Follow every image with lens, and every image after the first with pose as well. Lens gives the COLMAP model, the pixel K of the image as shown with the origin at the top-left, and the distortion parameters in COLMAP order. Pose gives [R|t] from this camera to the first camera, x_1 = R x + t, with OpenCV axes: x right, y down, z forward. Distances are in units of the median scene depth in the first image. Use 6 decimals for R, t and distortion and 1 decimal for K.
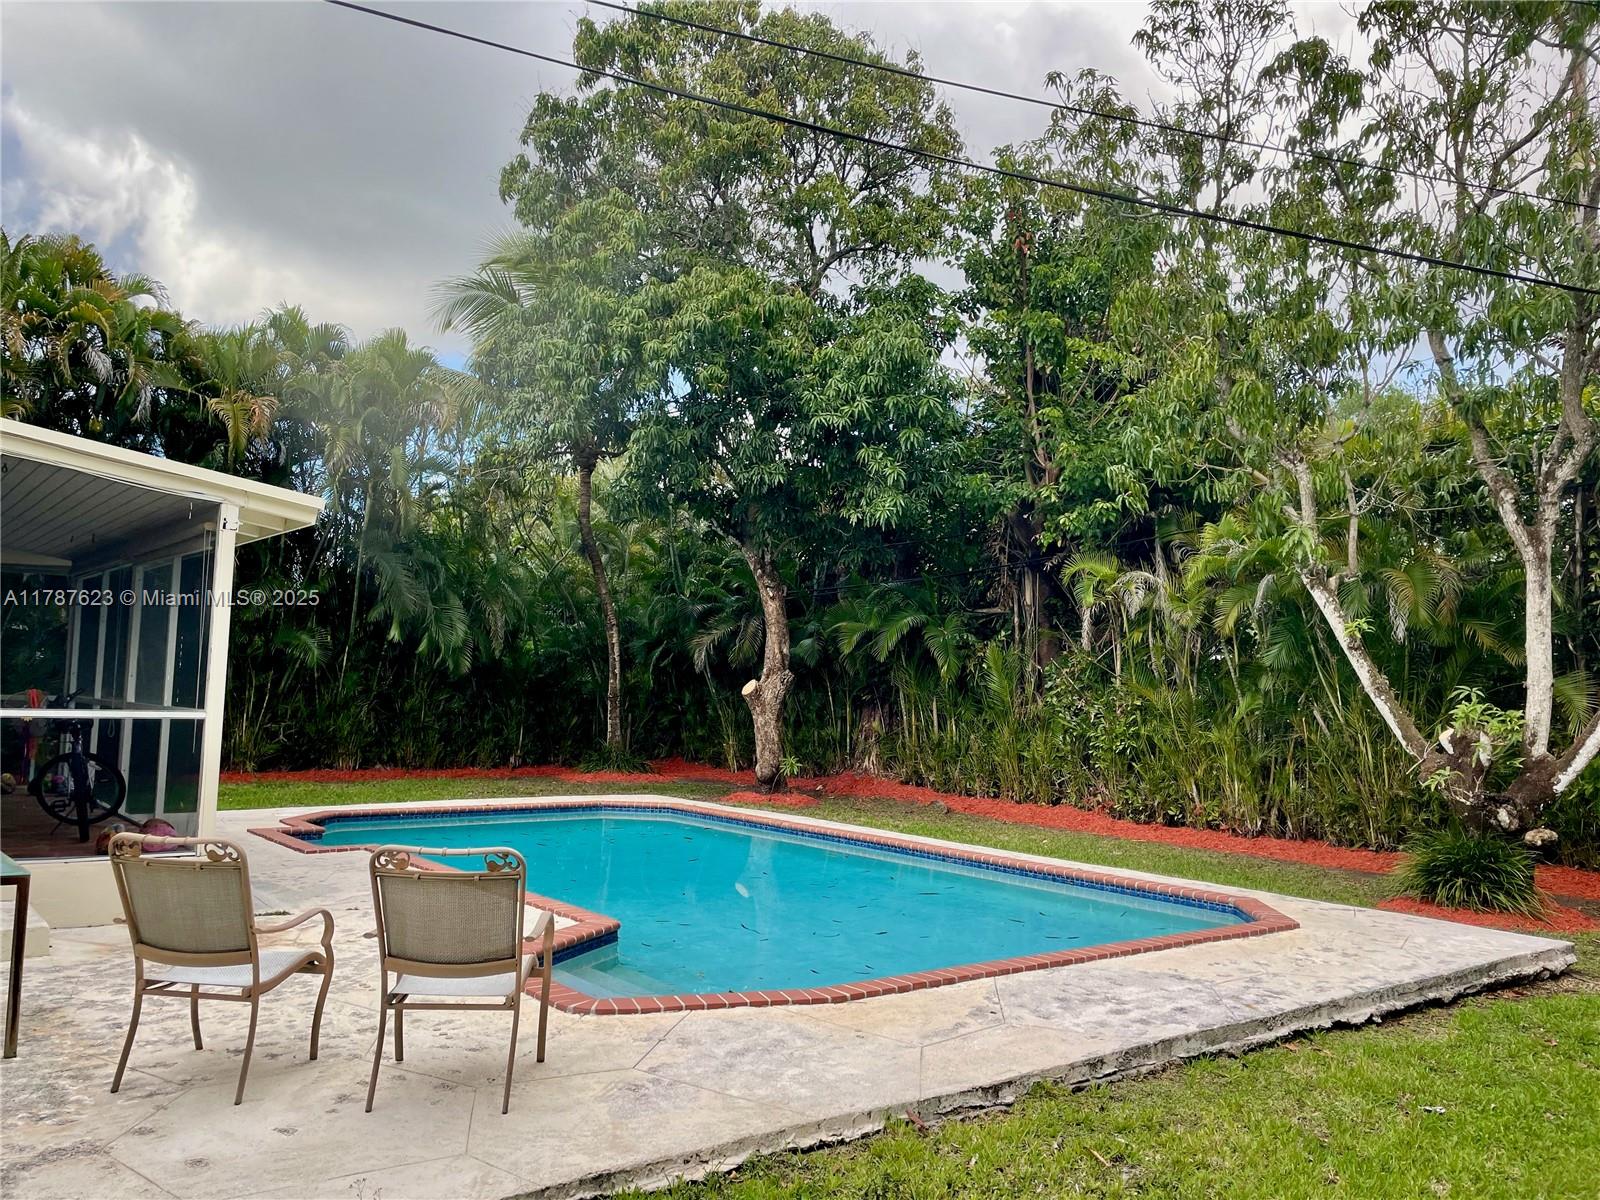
lens RADIAL K [[1200.6, 0, 818.5], [0, 1200.6, 610.1], [0, 0, 1]] dist [0.073734, -0.089794]
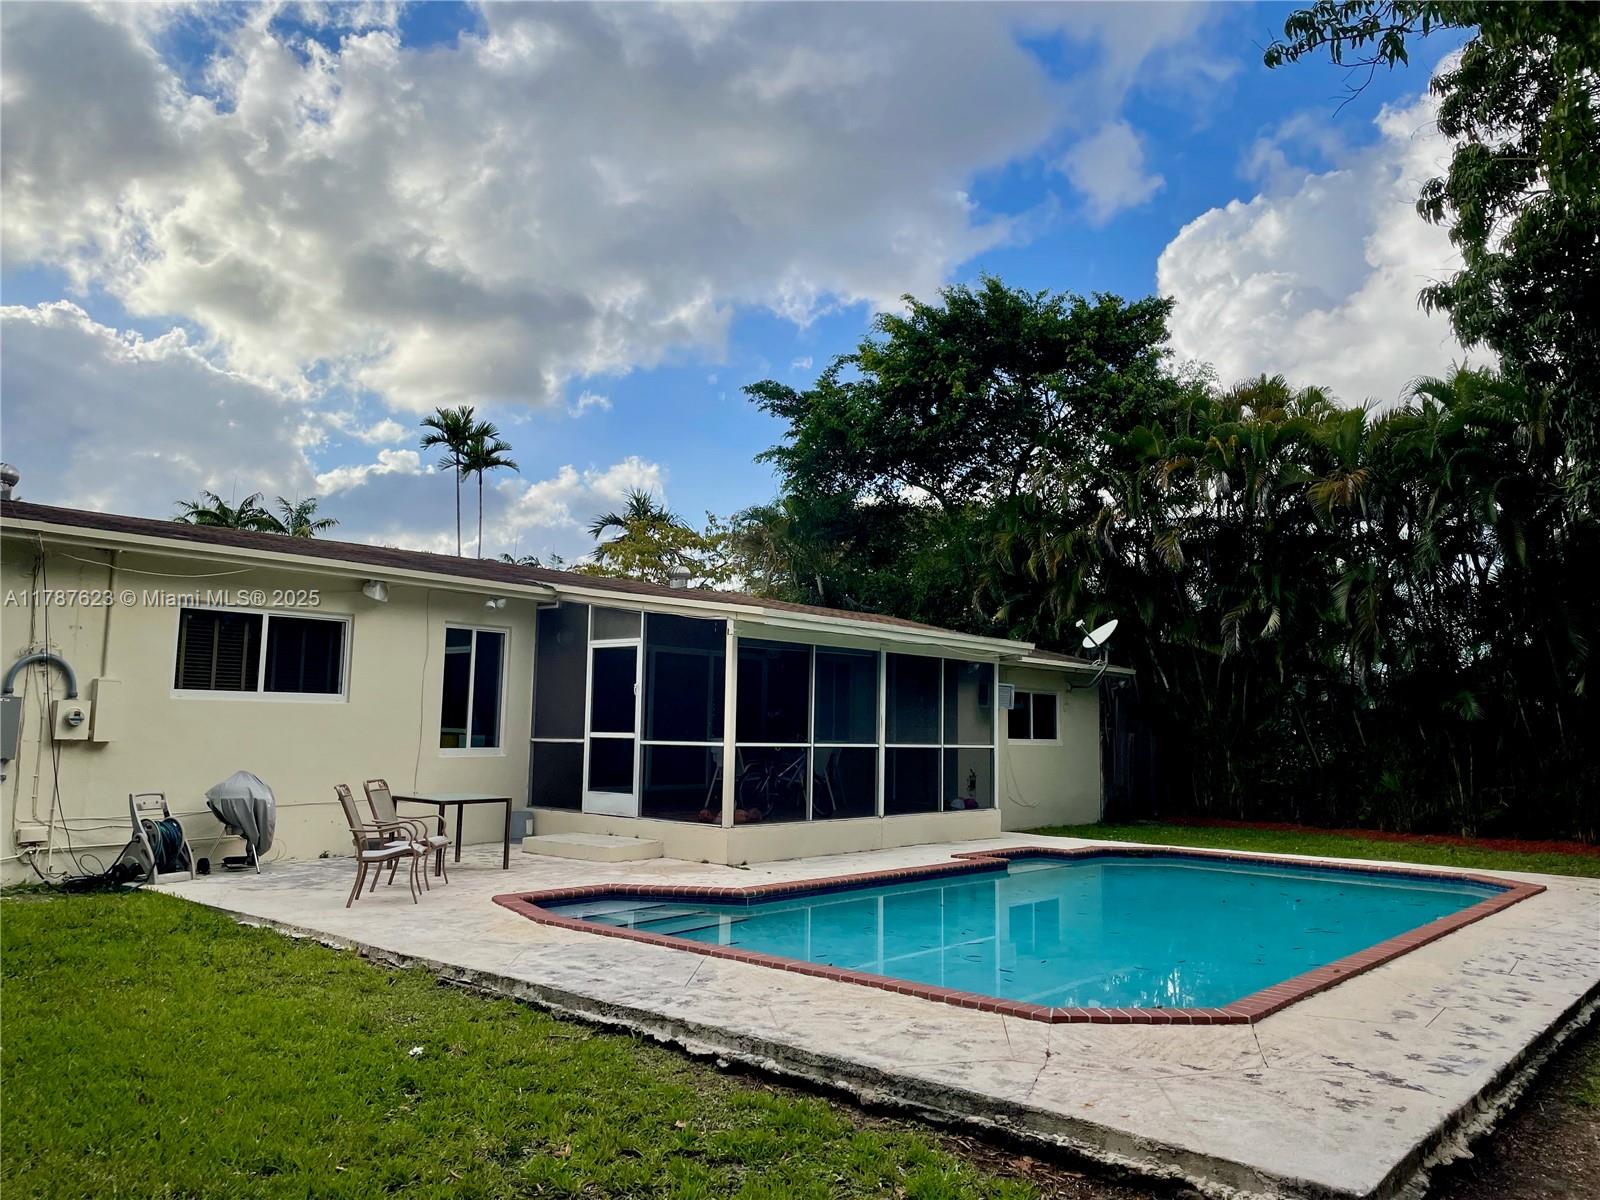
lens RADIAL K [[1200.6, 0, 818.5], [0, 1200.6, 610.1], [0, 0, 1]] dist [0.073734, -0.089794]
pose [[0.190914, -0.132191, -0.972665, 1.379817], [0.052301, 0.990853, -0.124397, 0.135189], [0.980212, -0.027122, 0.196082, 0.938231]]
